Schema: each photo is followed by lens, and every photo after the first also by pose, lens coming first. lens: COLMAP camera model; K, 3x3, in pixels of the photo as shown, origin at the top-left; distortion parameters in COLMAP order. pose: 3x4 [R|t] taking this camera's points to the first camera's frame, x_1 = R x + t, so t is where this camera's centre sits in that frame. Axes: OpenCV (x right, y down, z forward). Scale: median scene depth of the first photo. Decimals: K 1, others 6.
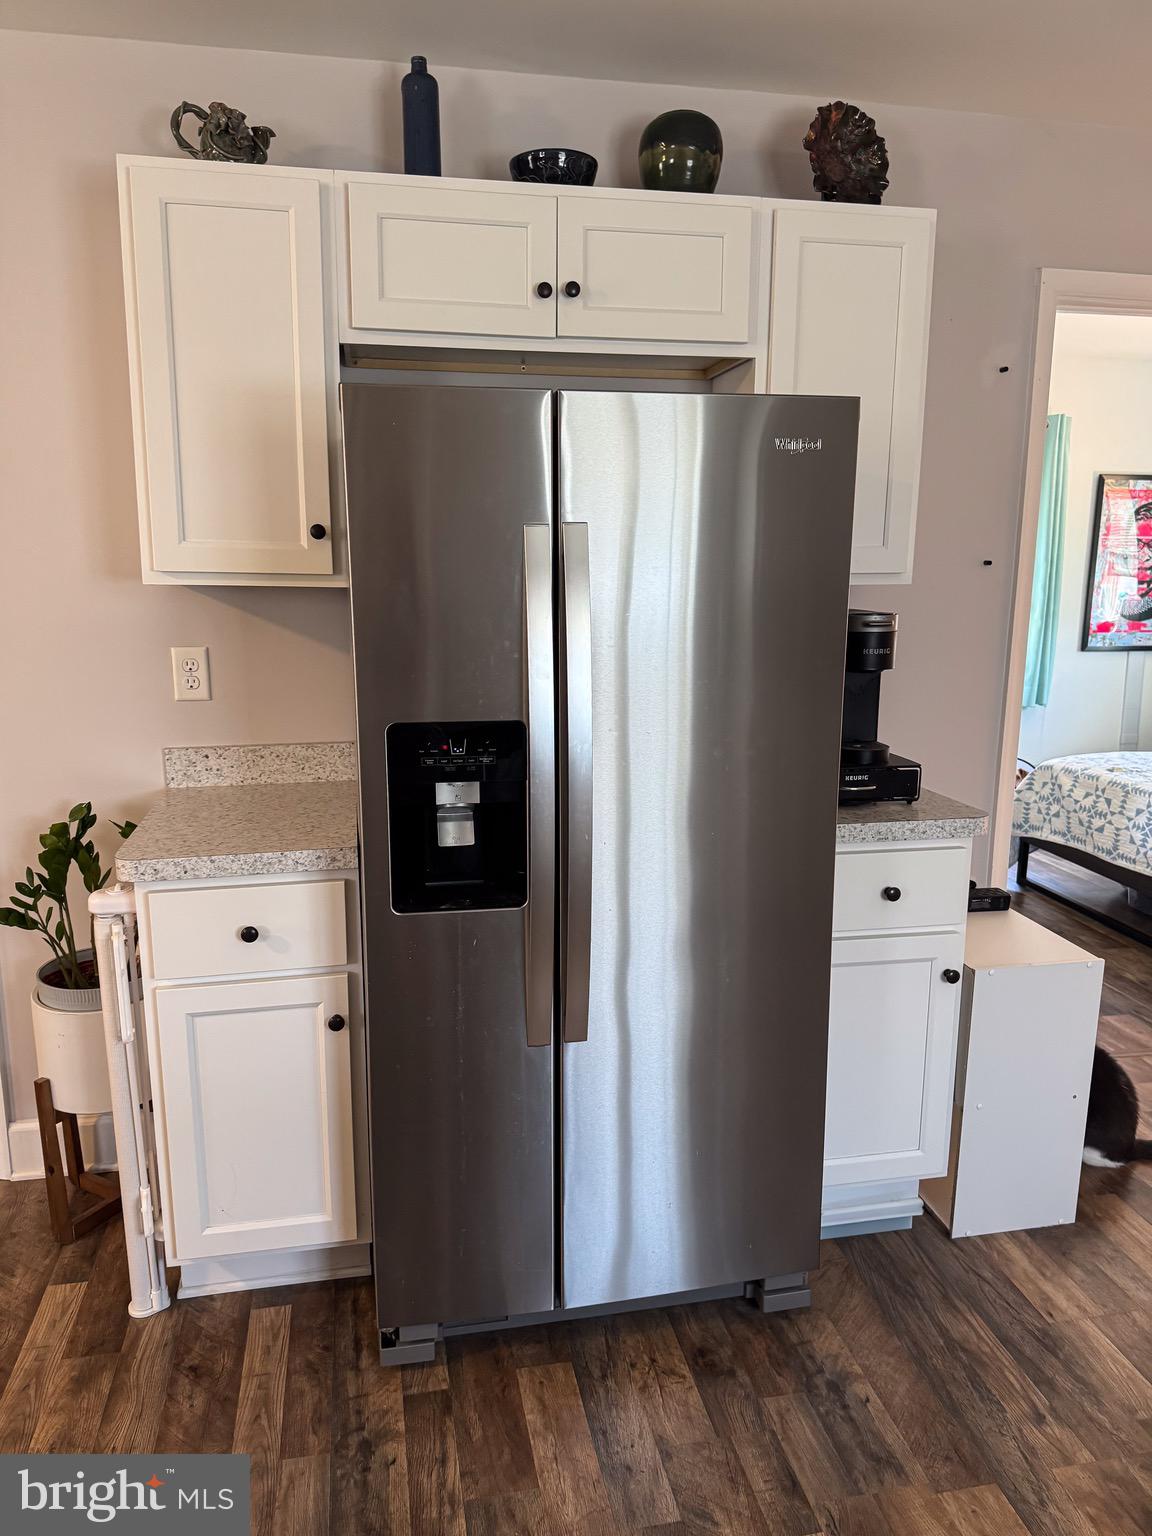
lens RADIAL K [[1087.9, 0, 576.0], [0, 1087.9, 768.0], [0, 0, 1]] dist [0.002412, -0.000015]
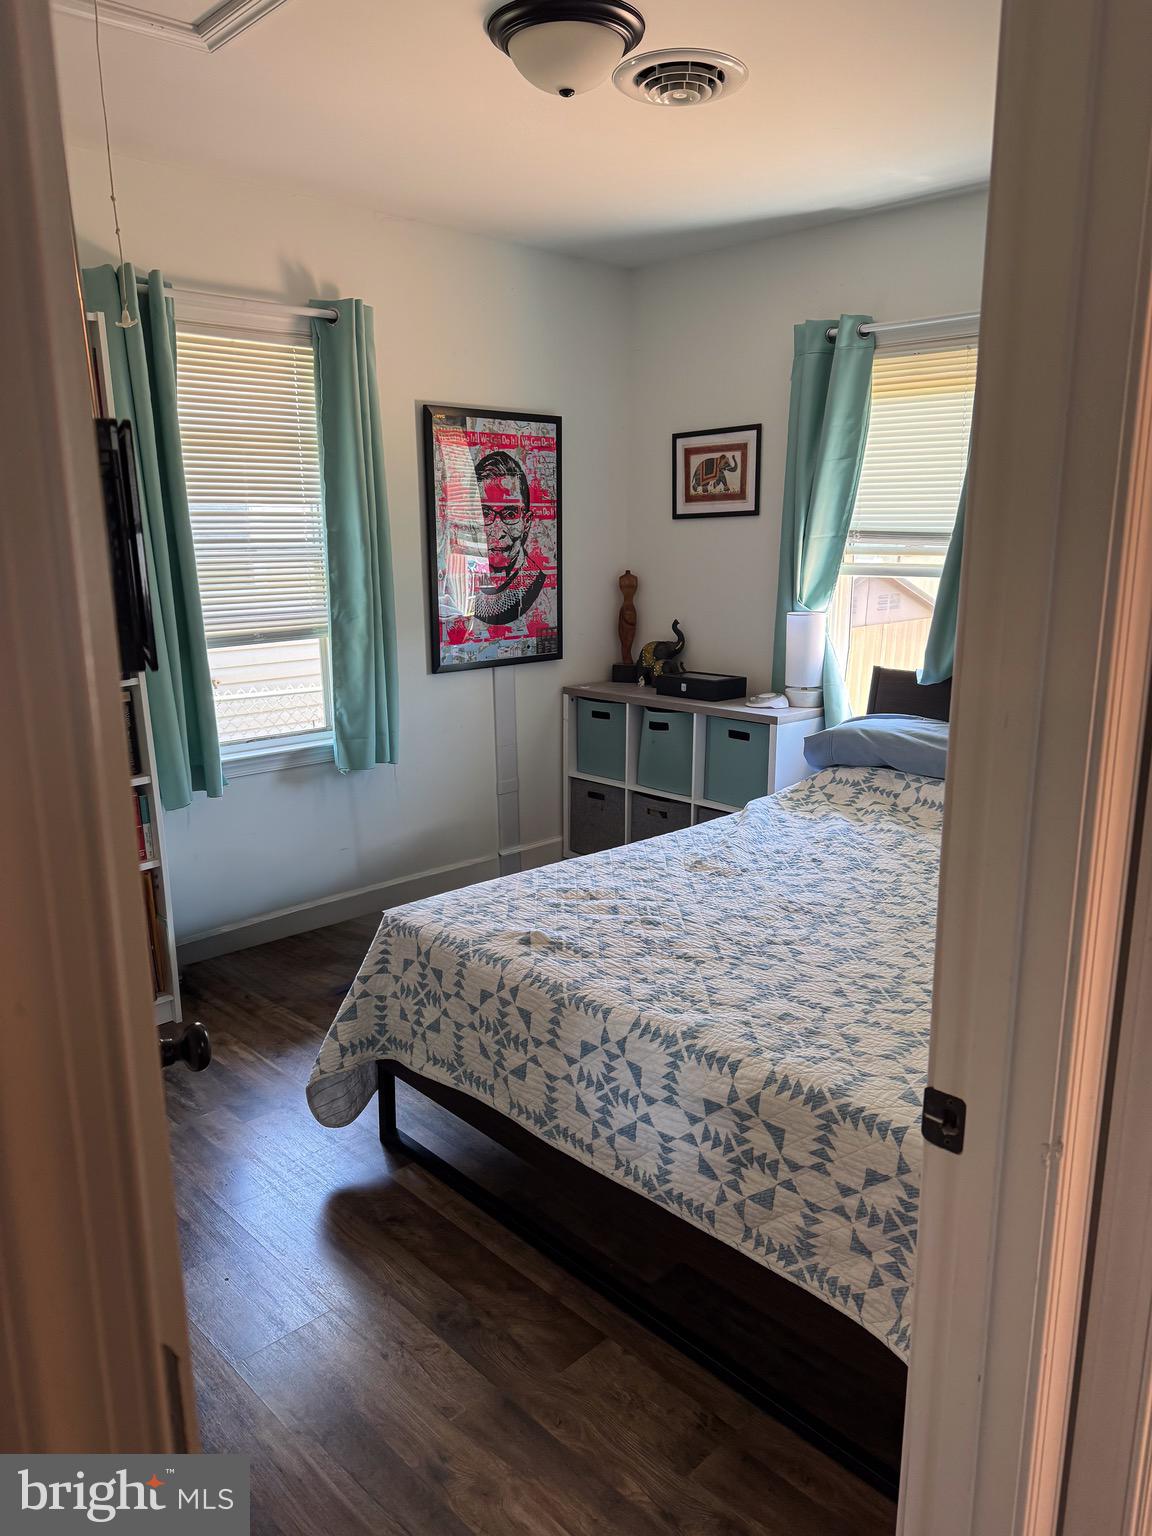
lens RADIAL K [[1133.9, 0, 576.0], [0, 1133.9, 768.0], [0, 0, 1]] dist [0.185296, -0.000069]
pose [[0.842672, -0.121171, 0.524615, 0.211702], [0.112532, 0.992465, 0.048475, -0.097093], [-0.526536, 0.018188, 0.849958, 0.464634]]
